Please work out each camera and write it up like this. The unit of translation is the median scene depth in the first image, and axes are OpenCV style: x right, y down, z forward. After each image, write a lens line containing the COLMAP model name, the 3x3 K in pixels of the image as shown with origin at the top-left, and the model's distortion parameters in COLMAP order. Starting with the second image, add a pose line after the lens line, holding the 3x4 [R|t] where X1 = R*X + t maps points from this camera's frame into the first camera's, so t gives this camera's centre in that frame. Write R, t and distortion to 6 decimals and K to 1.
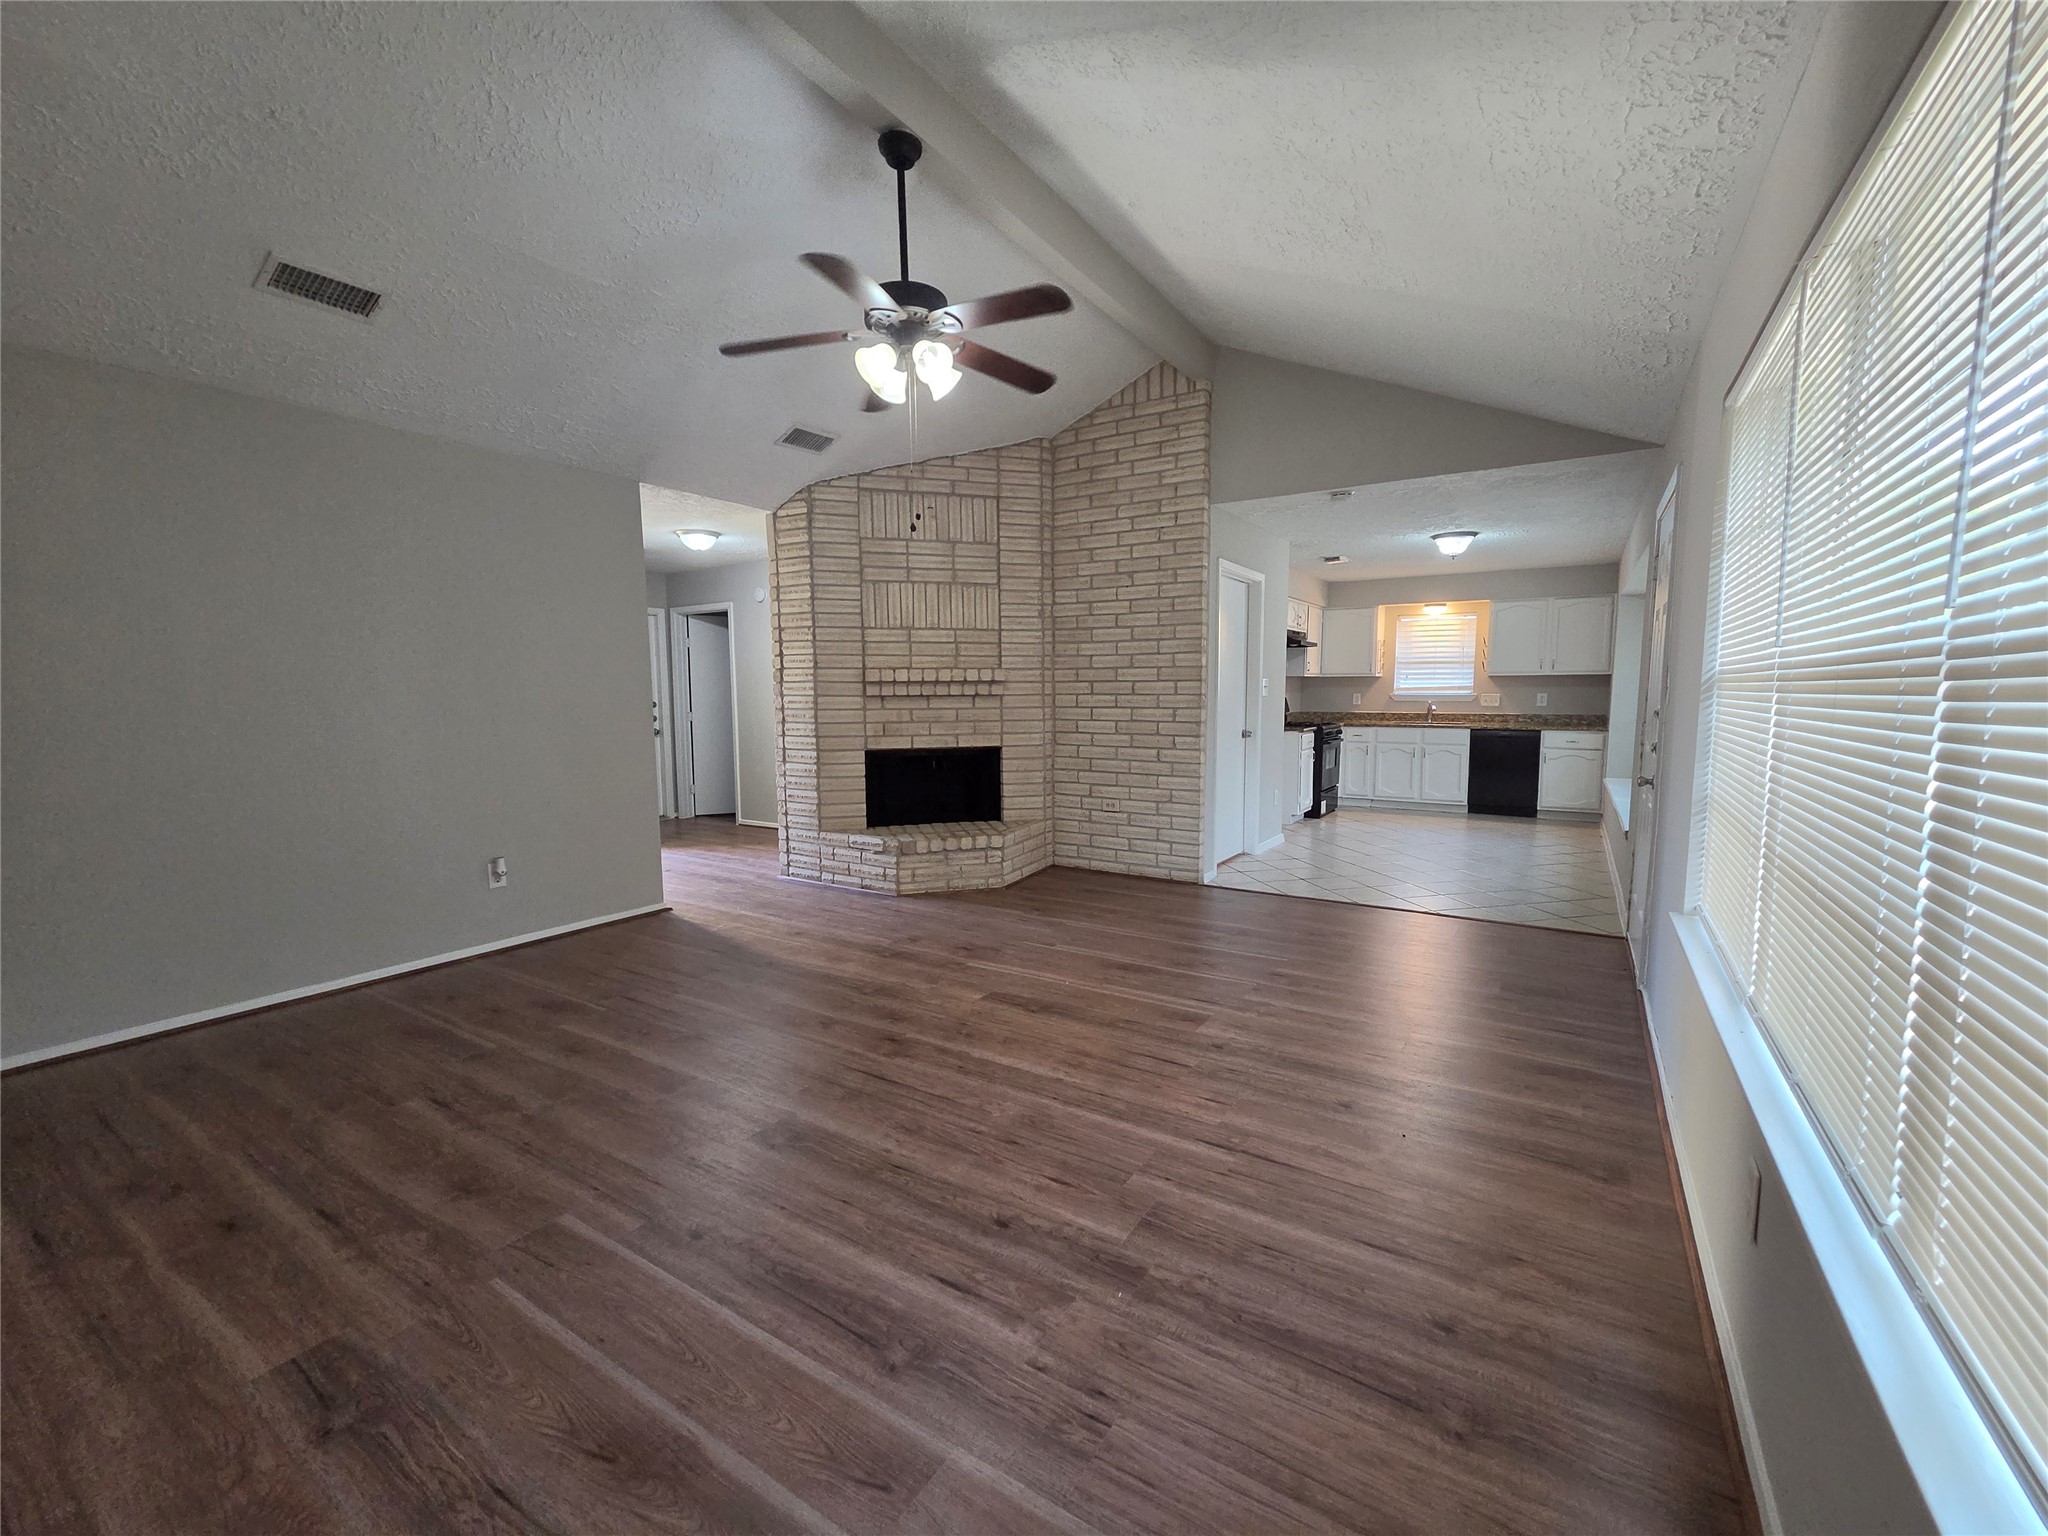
lens RADIAL K [[840.8, 0, 1038.5], [0, 840.8, 772.3], [0, 0, 1]] dist [0.002412, 0.001217]
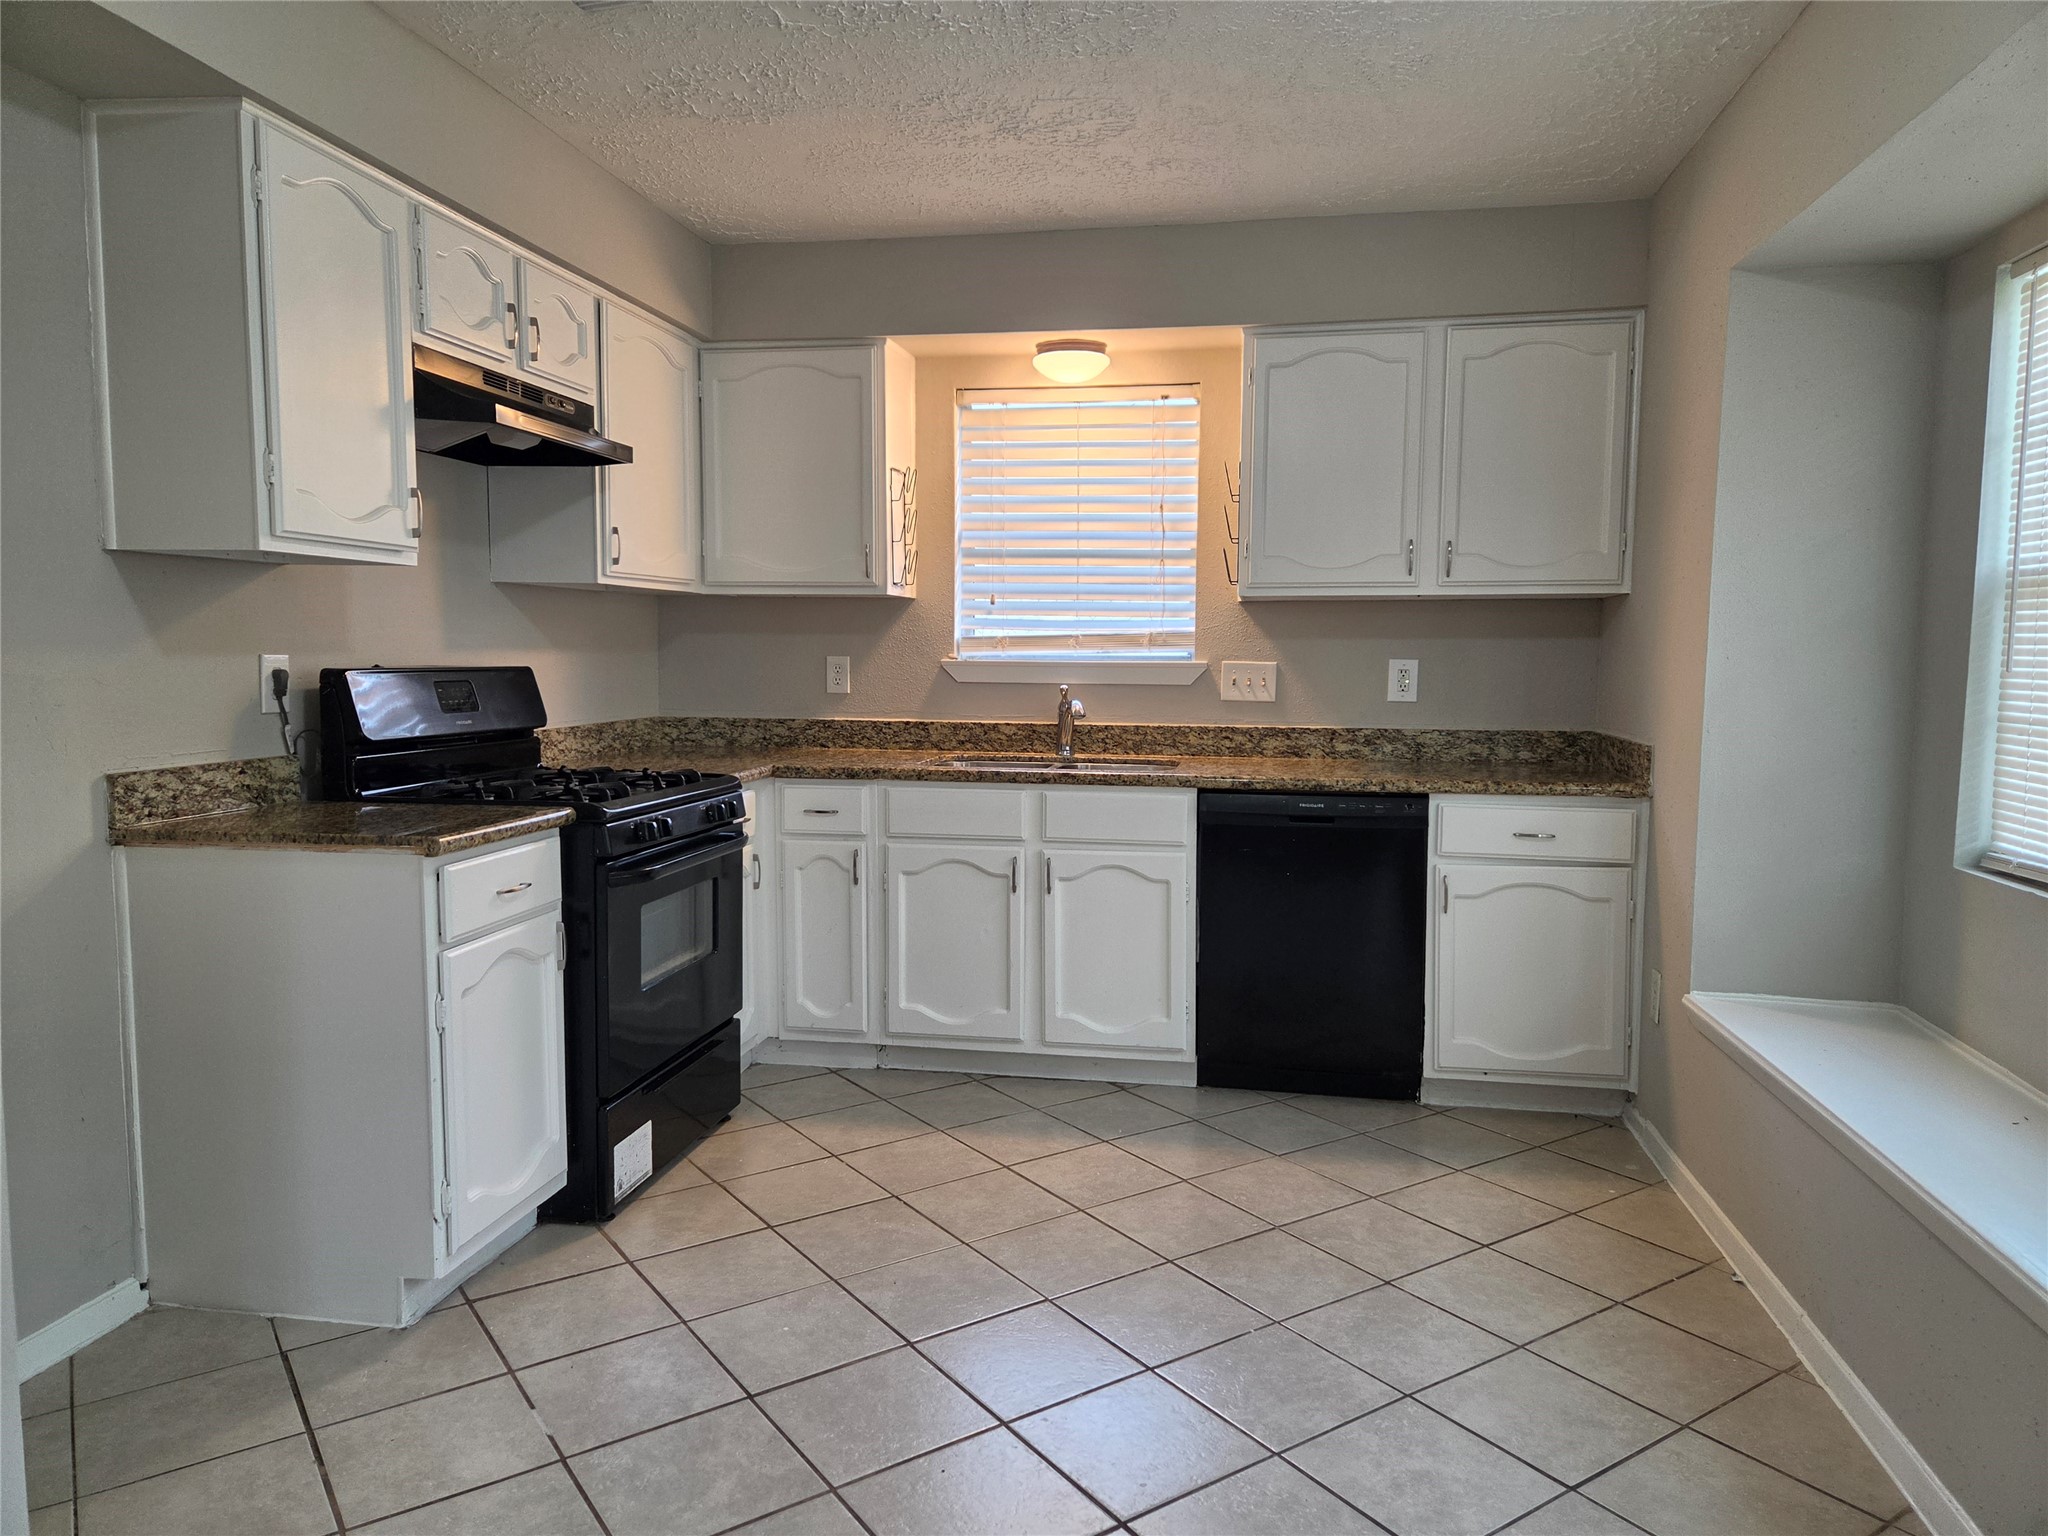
lens RADIAL K [[1359.7, 0, 1028.3], [0, 1359.7, 776.2], [0, 0, 1]] dist [-0.015506, -0.002620]
pose [[0.923882, -0.023840, 0.381934, 0.452308], [0.027663, 0.999607, -0.004521, -0.084335], [-0.381677, 0.014742, 0.924178, 0.944152]]
